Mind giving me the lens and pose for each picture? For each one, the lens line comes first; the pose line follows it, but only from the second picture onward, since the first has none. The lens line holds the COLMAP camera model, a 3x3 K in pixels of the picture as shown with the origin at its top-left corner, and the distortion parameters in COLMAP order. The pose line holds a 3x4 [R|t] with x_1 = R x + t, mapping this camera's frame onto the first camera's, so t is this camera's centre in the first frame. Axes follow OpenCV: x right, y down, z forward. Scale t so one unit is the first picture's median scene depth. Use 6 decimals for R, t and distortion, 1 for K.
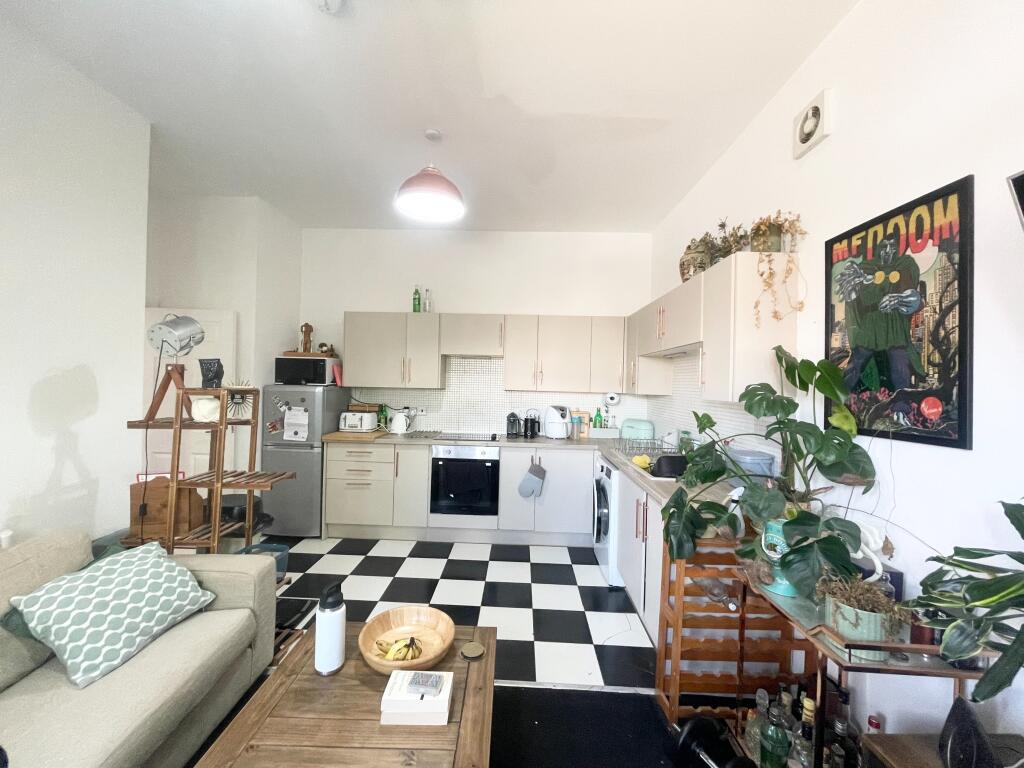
lens RADIAL K [[411.1, 0, 512.4], [0, 411.1, 380.9], [0, 0, 1]] dist [-0.003231, 0.000927]
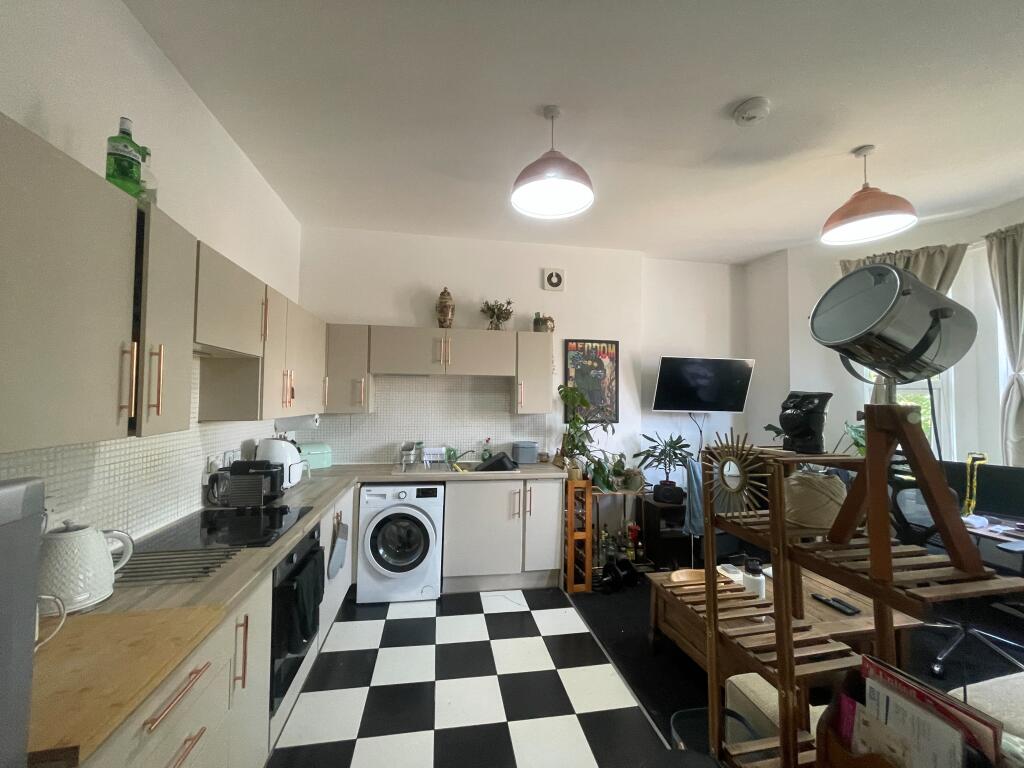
lens RADIAL K [[411.1, 0, 510.5], [0, 411.1, 381.0], [0, 0, 1]] dist [-0.003231, 0.000927]
pose [[-0.189145, 0.016651, 0.981808, -1.702440], [-0.020088, 0.999581, -0.020822, -0.073786], [-0.981744, -0.023661, -0.188731, 2.113577]]
